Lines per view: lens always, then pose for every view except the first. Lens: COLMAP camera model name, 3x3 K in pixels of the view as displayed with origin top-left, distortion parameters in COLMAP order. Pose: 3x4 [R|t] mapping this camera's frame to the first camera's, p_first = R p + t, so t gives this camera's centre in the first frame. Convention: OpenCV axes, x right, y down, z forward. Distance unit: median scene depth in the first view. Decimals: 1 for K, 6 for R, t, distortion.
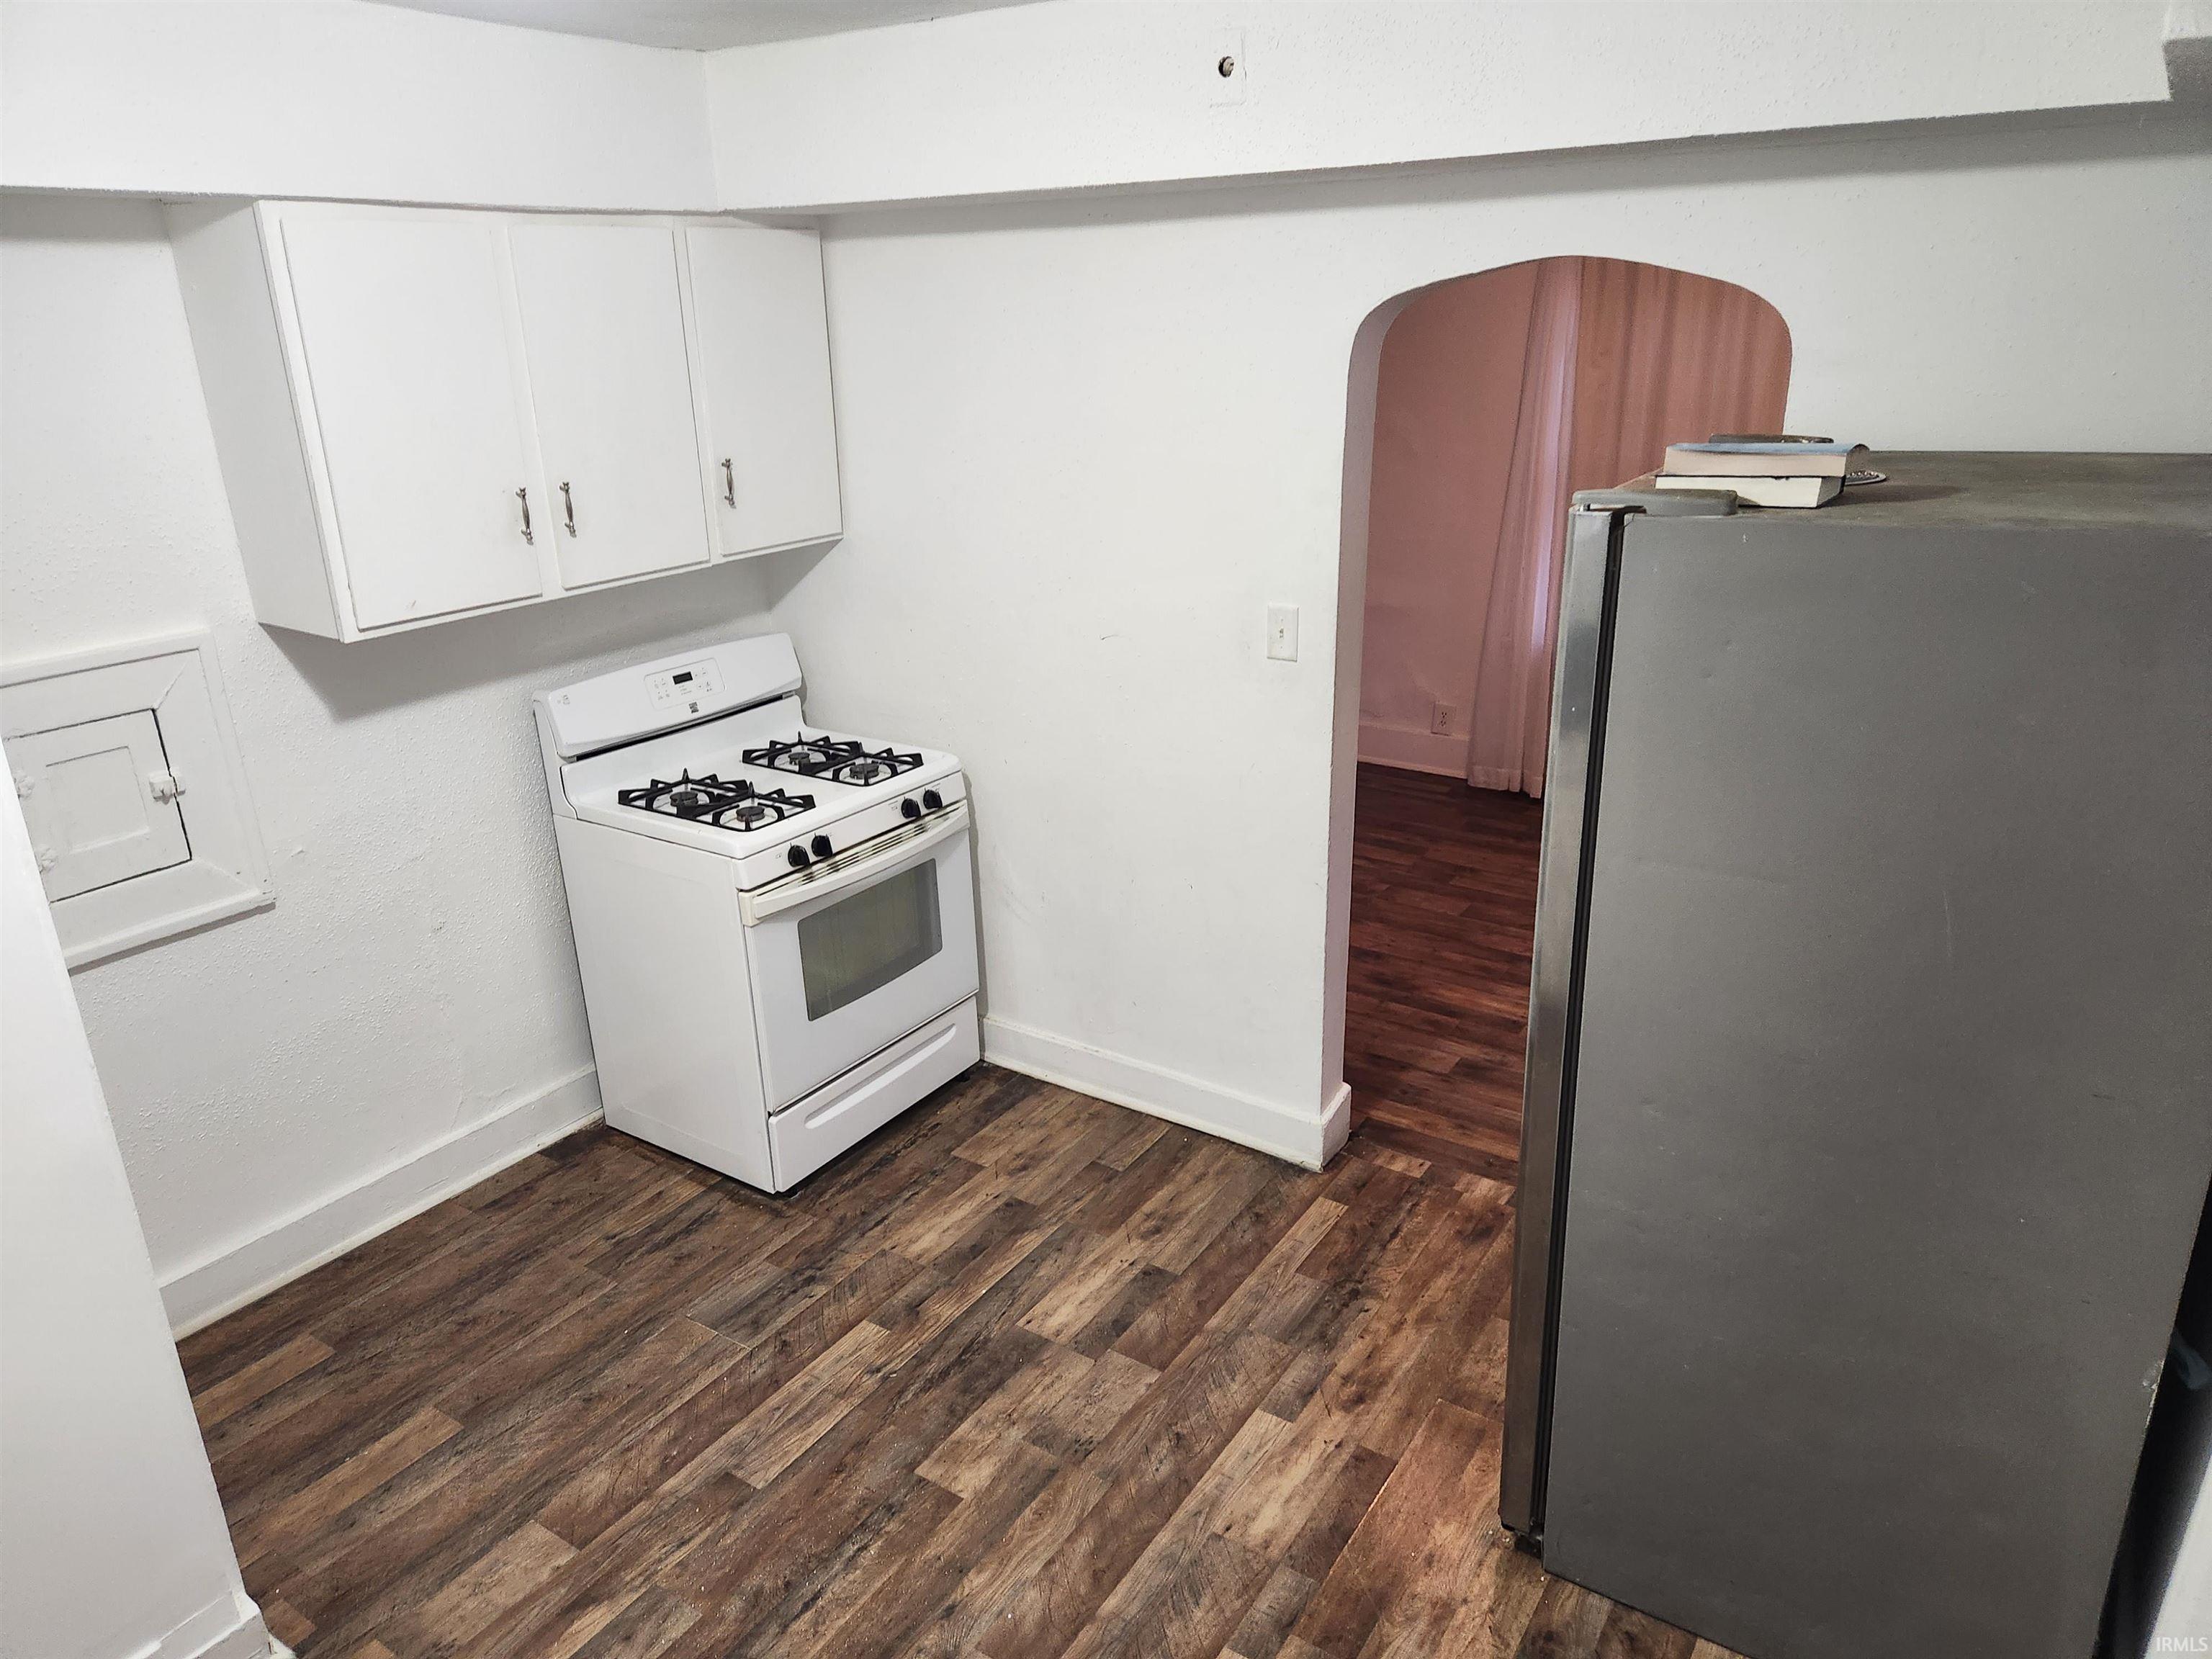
lens RADIAL K [[1478.2, 0, 1091.2], [0, 1478.2, 809.5], [0, 0, 1]] dist [0.060510, -0.049073]
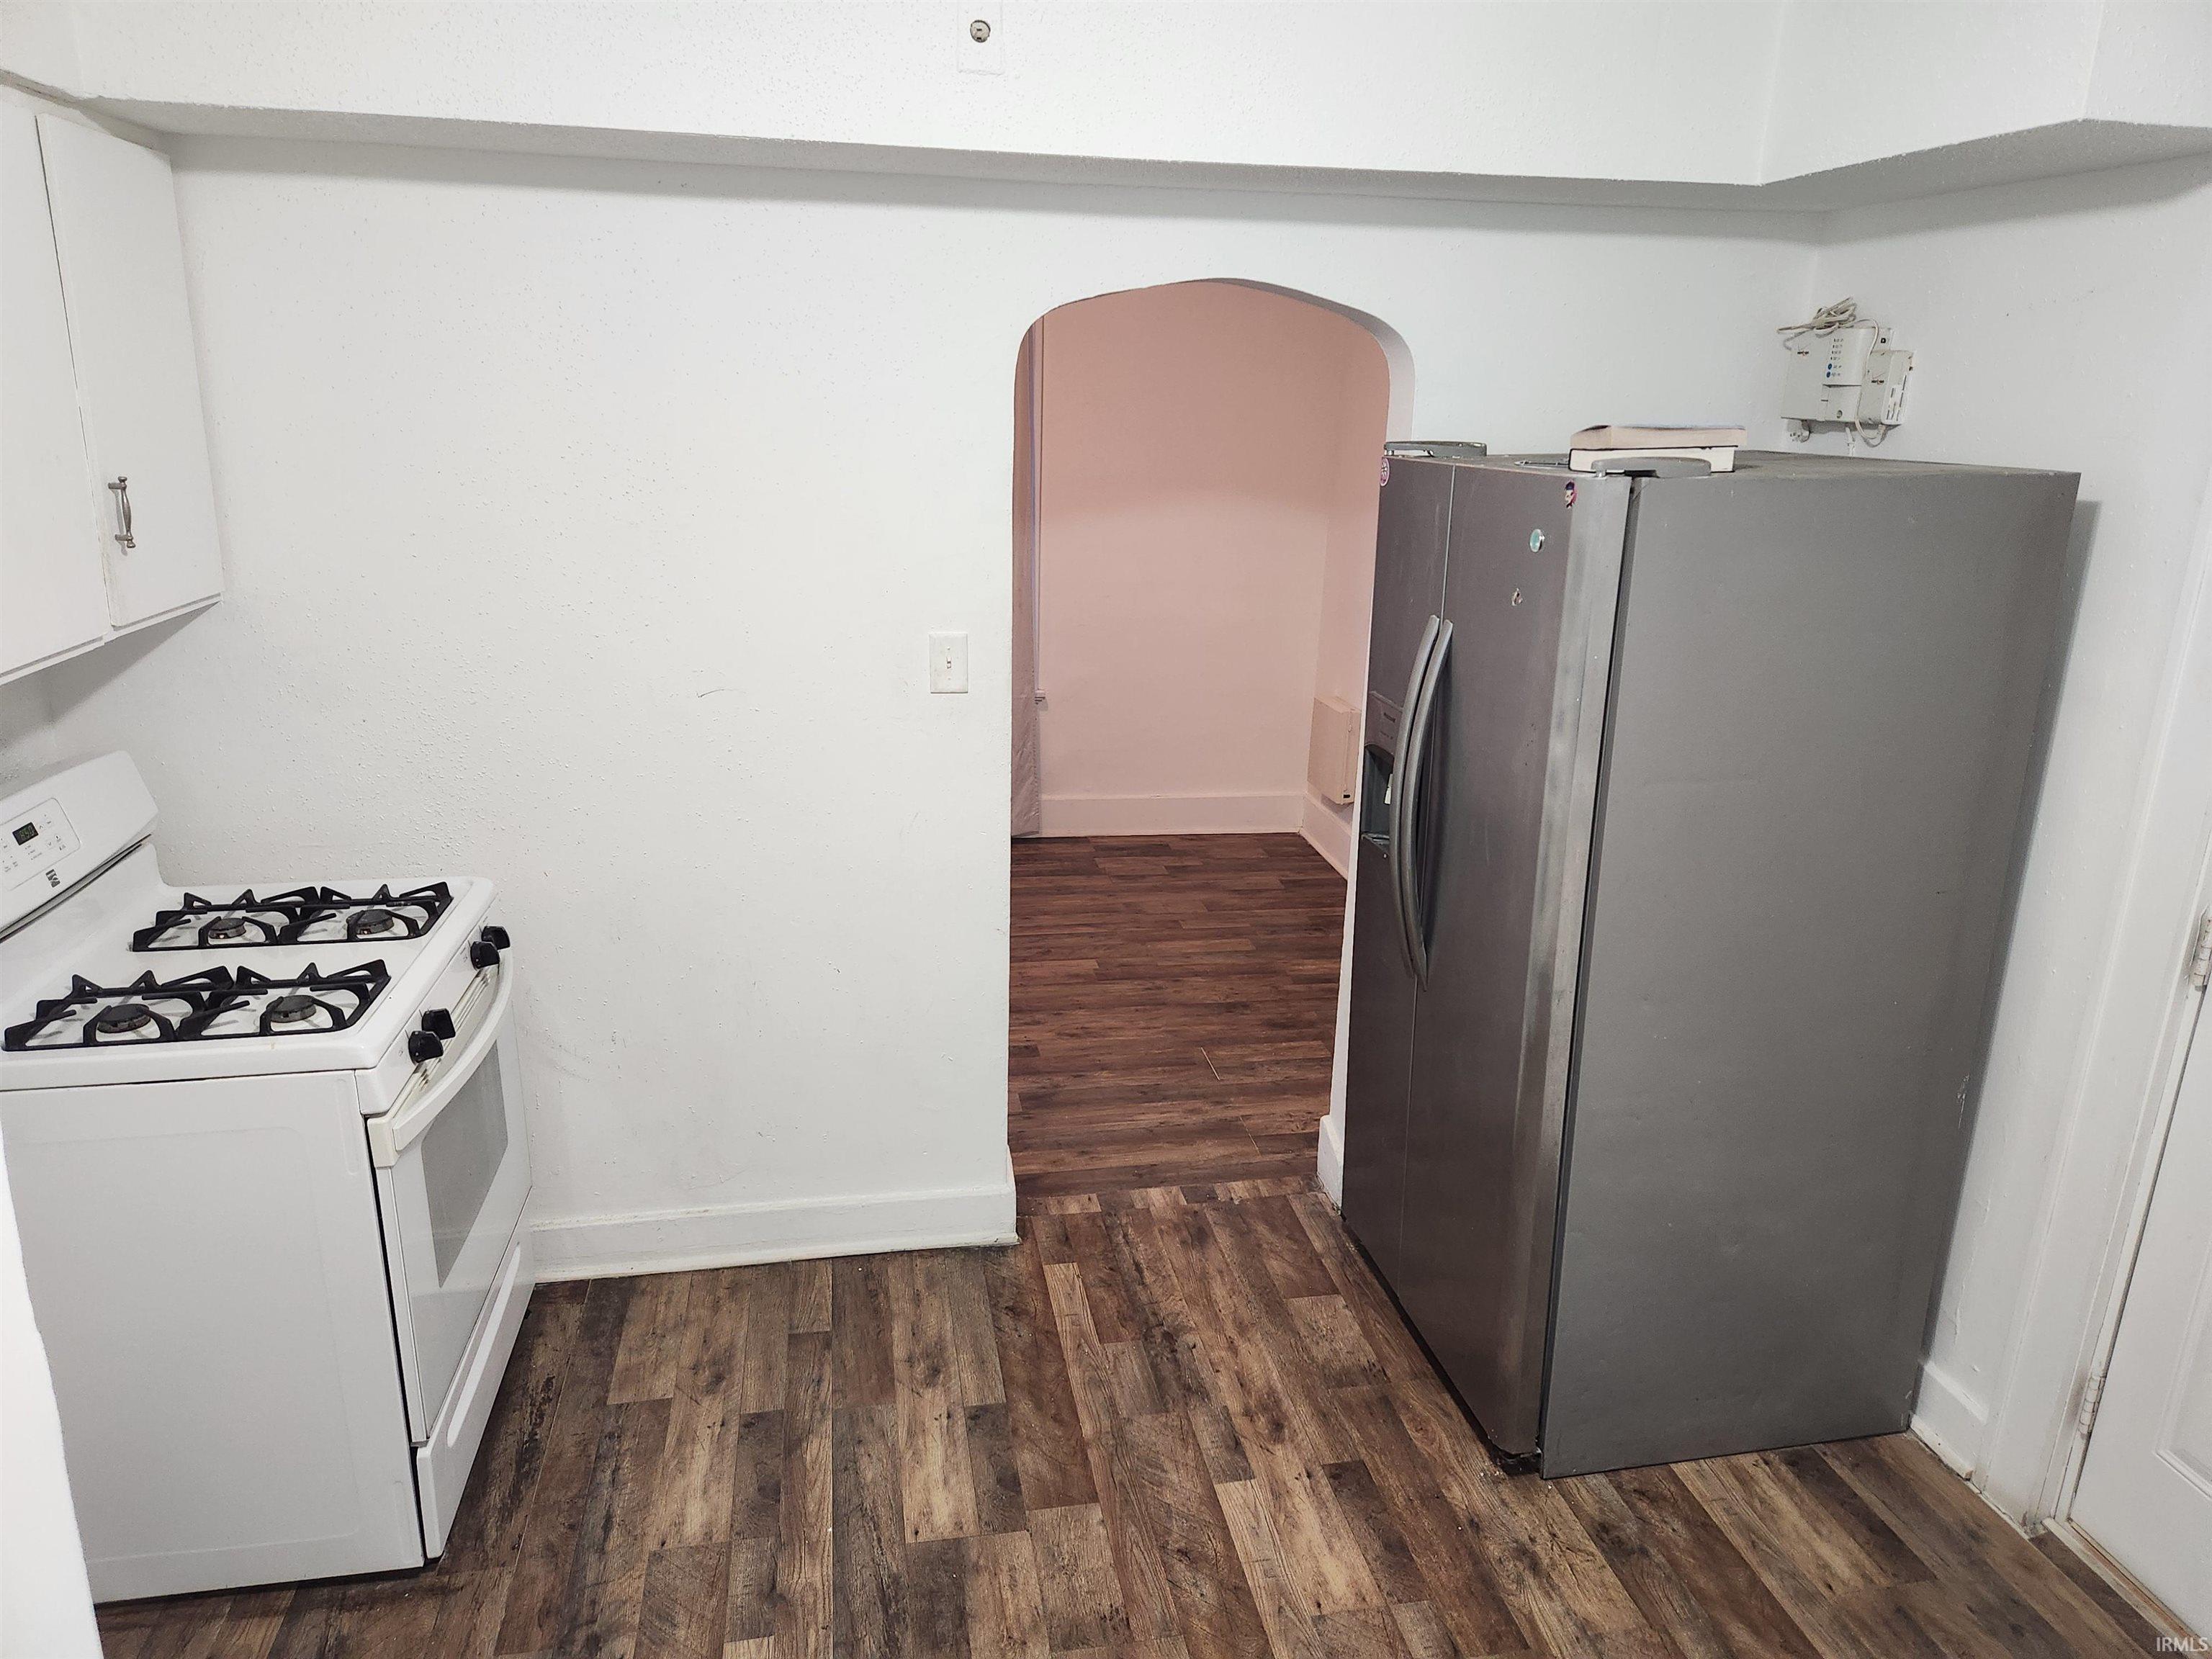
lens RADIAL K [[1478.2, 0, 1114.3], [0, 1478.2, 785.4], [0, 0, 1]] dist [0.060510, -0.049073]
pose [[0.711663, -0.140016, 0.688427, -0.441876], [0.190532, 0.981677, 0.002696, -0.028227], [-0.676191, 0.129249, 0.725301, 0.284231]]
